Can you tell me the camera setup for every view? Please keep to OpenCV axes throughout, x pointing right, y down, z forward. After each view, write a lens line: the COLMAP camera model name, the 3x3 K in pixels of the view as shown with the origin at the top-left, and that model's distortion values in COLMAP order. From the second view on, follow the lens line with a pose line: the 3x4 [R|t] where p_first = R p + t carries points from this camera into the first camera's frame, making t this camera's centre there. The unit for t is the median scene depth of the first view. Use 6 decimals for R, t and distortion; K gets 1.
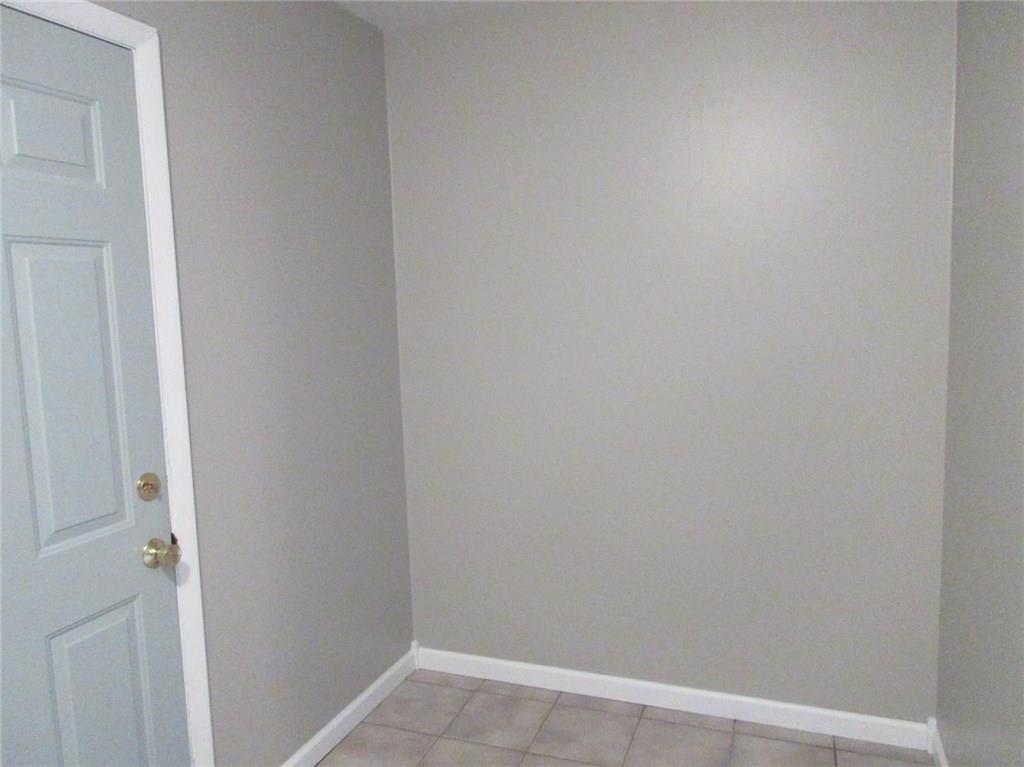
lens RADIAL K [[762.7, 0, 512.0], [0, 762.7, 383.5], [0, 0, 1]] dist [-0.000997, -0.000473]
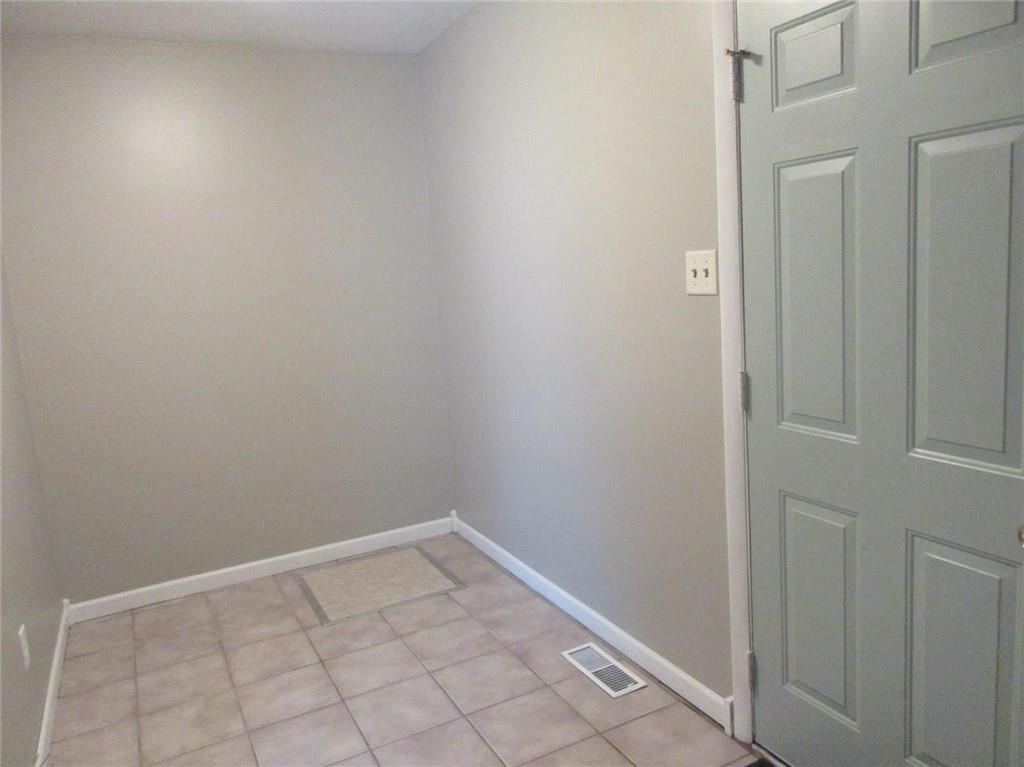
lens RADIAL K [[762.7, 0, 512.0], [0, 762.7, 383.5], [0, 0, 1]] dist [-0.000997, -0.000473]
pose [[-0.663123, 0.197494, -0.721986, 0.514959], [0.012875, 0.967431, 0.252809, -0.148142], [0.748400, 0.158348, -0.644068, 1.338139]]
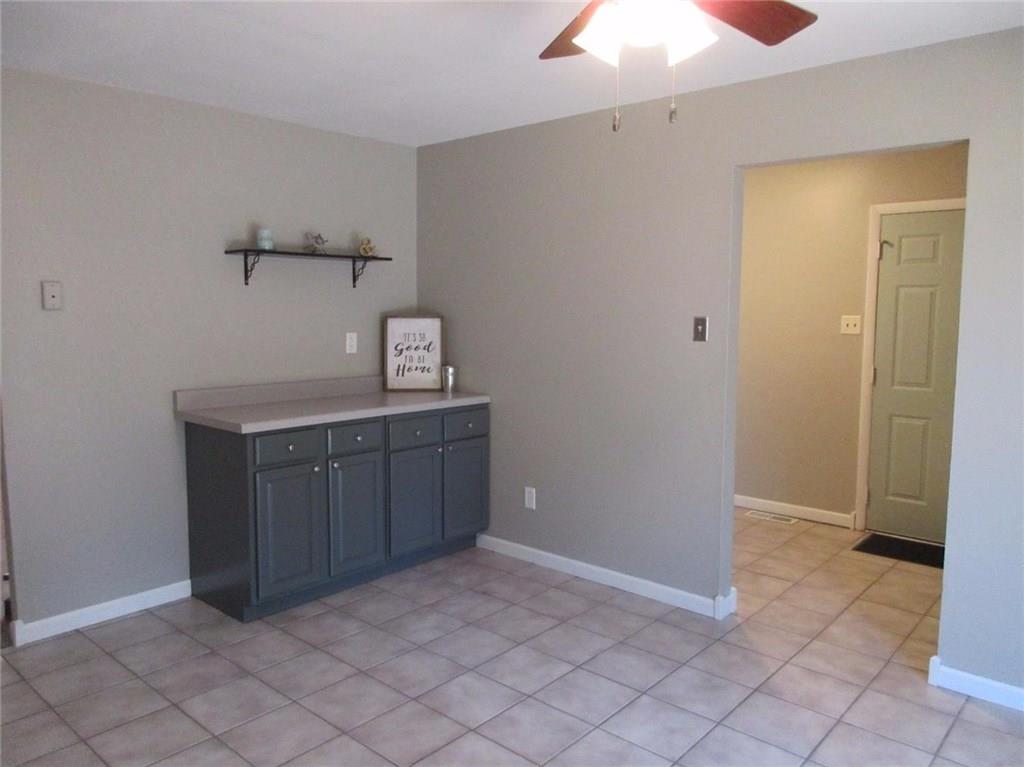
lens RADIAL K [[746.5, 0, 508.9], [0, 746.5, 371.4], [0, 0, 1]] dist [0.006465, 0.002297]
pose [[-0.349778, 0.107600, -0.930633, 2.532907], [-0.100731, 0.983304, 0.151550, -0.132970], [0.931401, 0.146752, -0.333099, 0.501910]]
